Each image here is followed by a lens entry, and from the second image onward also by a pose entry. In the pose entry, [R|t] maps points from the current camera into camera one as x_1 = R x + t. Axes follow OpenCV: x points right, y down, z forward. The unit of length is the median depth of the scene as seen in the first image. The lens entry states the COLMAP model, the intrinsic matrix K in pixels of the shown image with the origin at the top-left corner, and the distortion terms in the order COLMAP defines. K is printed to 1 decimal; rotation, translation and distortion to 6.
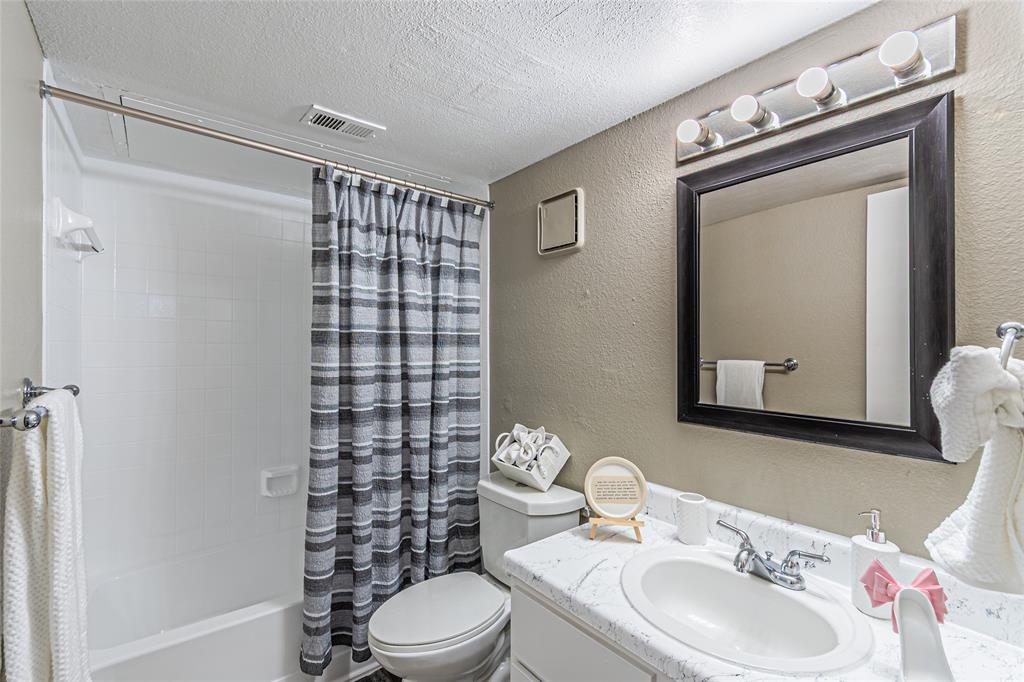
lens RADIAL K [[449.1, 0, 508.6], [0, 449.1, 330.8], [0, 0, 1]] dist [0.002811, 0.000211]
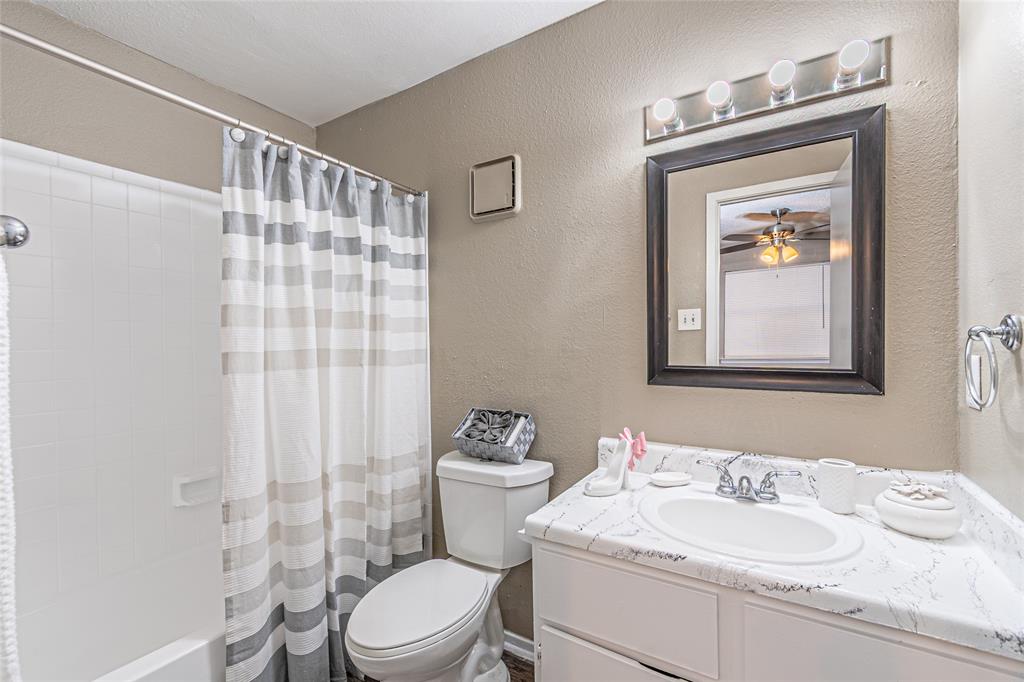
lens RADIAL K [[450.2, 0, 510.2], [0, 450.2, 349.4], [0, 0, 1]] dist [0.017578, 0.000111]
pose [[0.946547, -0.016554, 0.322140, -0.280405], [0.004167, 0.999226, 0.039103, 0.073371], [-0.322539, -0.035671, 0.945884, 0.079120]]
